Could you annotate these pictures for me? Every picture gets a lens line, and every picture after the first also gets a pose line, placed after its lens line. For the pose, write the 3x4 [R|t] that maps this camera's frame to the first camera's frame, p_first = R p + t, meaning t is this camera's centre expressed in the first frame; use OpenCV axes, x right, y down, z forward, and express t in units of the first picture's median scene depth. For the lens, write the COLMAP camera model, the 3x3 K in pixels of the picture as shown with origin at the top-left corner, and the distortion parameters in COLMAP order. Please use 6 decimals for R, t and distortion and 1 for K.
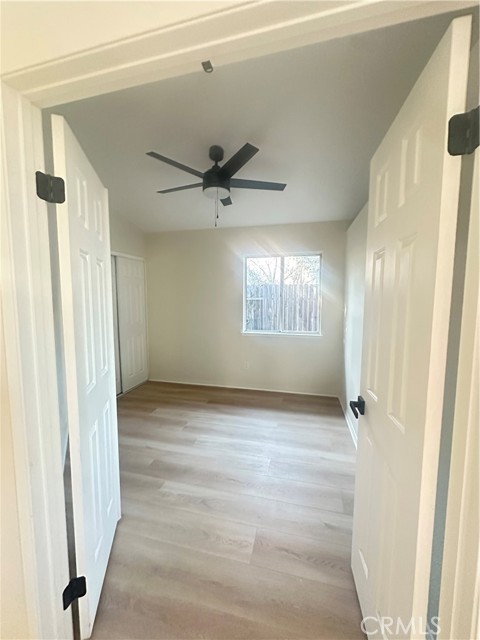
lens RADIAL K [[255.5, 0, 240.0], [0, 255.5, 320.0], [0, 0, 1]] dist [-0.001182, -0.000092]
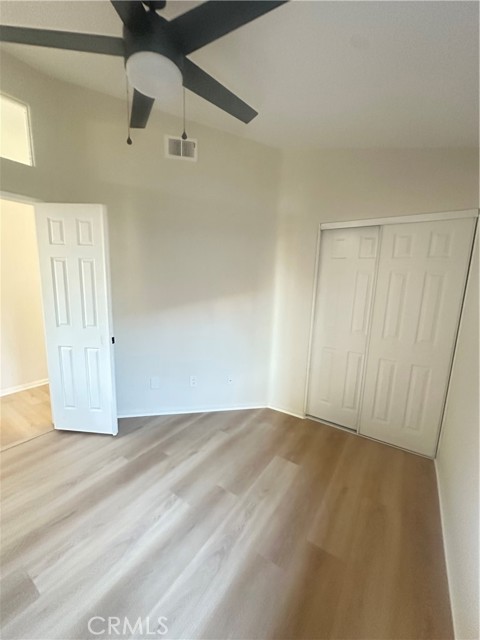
lens RADIAL K [[255.5, 0, 240.0], [0, 255.5, 320.0], [0, 0, 1]] dist [-0.001182, -0.000092]
pose [[-0.338079, 0.136178, -0.931213, 0.319766], [-0.121004, 0.974973, 0.186508, -0.135486], [0.933306, 0.175735, -0.313140, 1.161206]]
